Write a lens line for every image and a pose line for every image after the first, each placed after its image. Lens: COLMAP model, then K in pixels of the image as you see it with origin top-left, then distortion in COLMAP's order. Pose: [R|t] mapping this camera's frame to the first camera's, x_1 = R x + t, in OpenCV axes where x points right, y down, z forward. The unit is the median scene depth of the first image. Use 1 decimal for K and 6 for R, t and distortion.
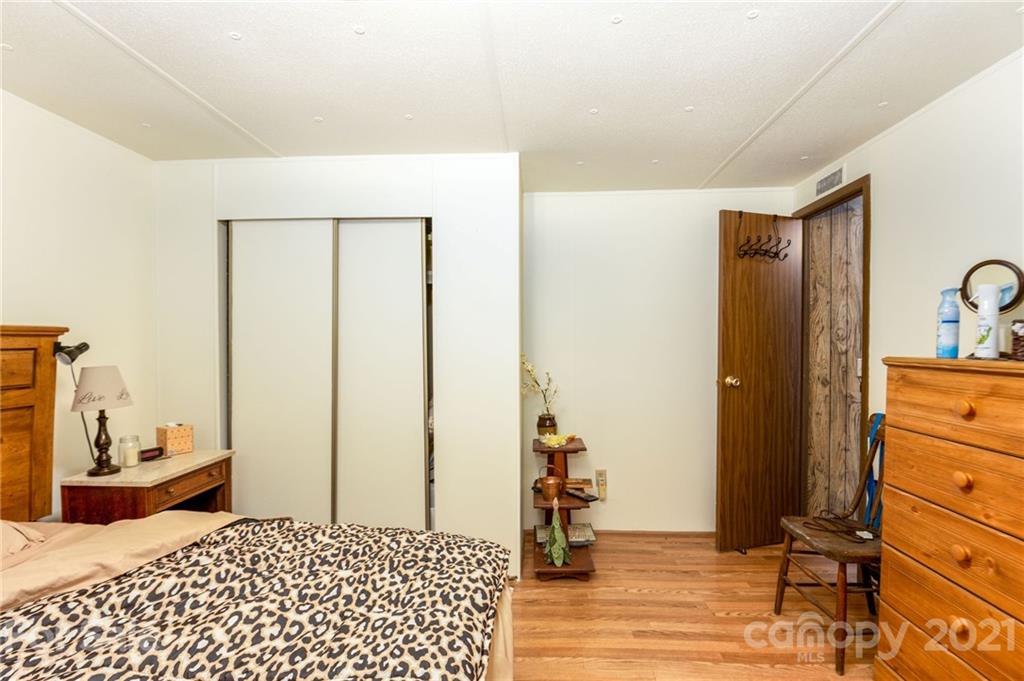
lens RADIAL K [[472.8, 0, 506.4], [0, 472.8, 343.4], [0, 0, 1]] dist [-0.000862, -0.000093]
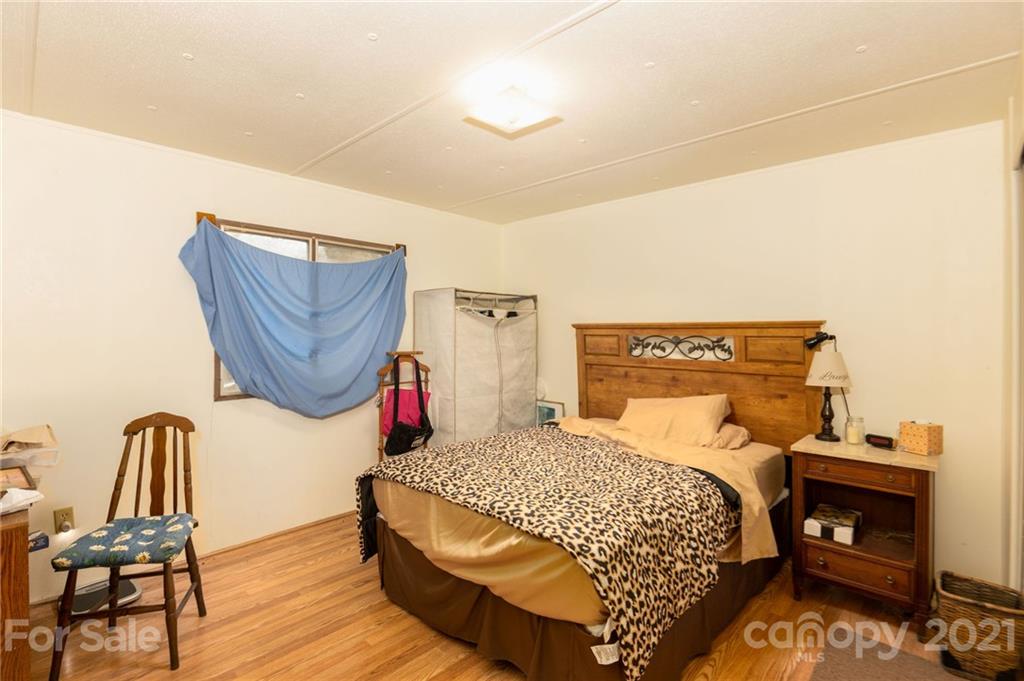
lens RADIAL K [[472.8, 0, 506.4], [0, 472.8, 337.7], [0, 0, 1]] dist [-0.000862, -0.000093]
pose [[-0.651656, 0.005326, -0.758496, 0.638093], [-0.000958, 0.999969, 0.007845, 0.003252], [0.758514, 0.005839, -0.651630, 1.204937]]
